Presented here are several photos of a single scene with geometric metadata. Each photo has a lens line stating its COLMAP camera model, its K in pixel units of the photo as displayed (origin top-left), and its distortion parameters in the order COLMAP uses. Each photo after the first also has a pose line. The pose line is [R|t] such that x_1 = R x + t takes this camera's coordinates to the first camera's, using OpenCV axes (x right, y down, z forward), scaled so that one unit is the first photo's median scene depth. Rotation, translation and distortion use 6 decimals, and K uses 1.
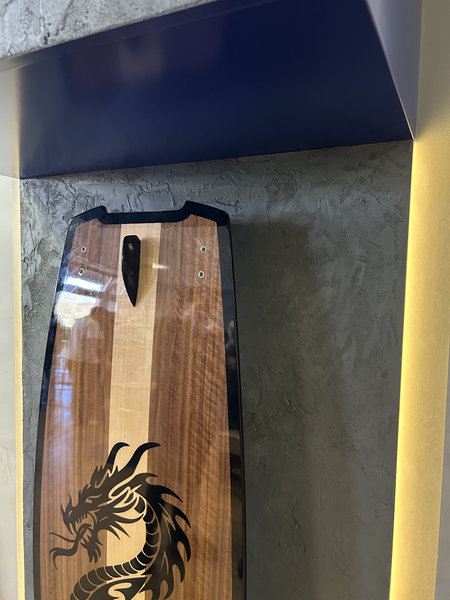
lens RADIAL K [[456.9, 0, 225.0], [0, 456.9, 300.0], [0, 0, 1]] dist [0.014243, -0.000617]
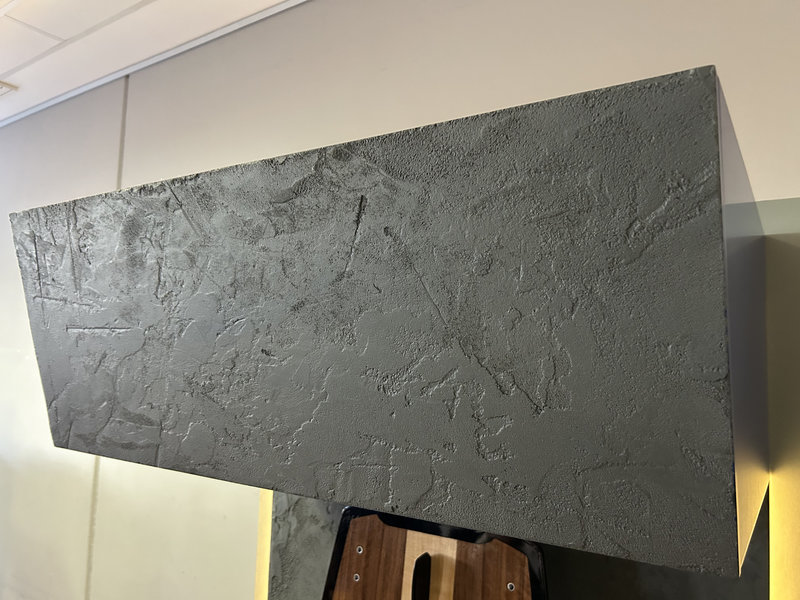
lens RADIAL K [[609.2, 0, 400.0], [0, 609.2, 300.0], [0, 0, 1]] dist [0.014243, -0.000617]
pose [[0.994793, 0.002912, -0.101877, -0.128552], [-0.018508, 0.988134, -0.152475, -0.426013], [0.100224, 0.153566, 0.983043, -0.194681]]
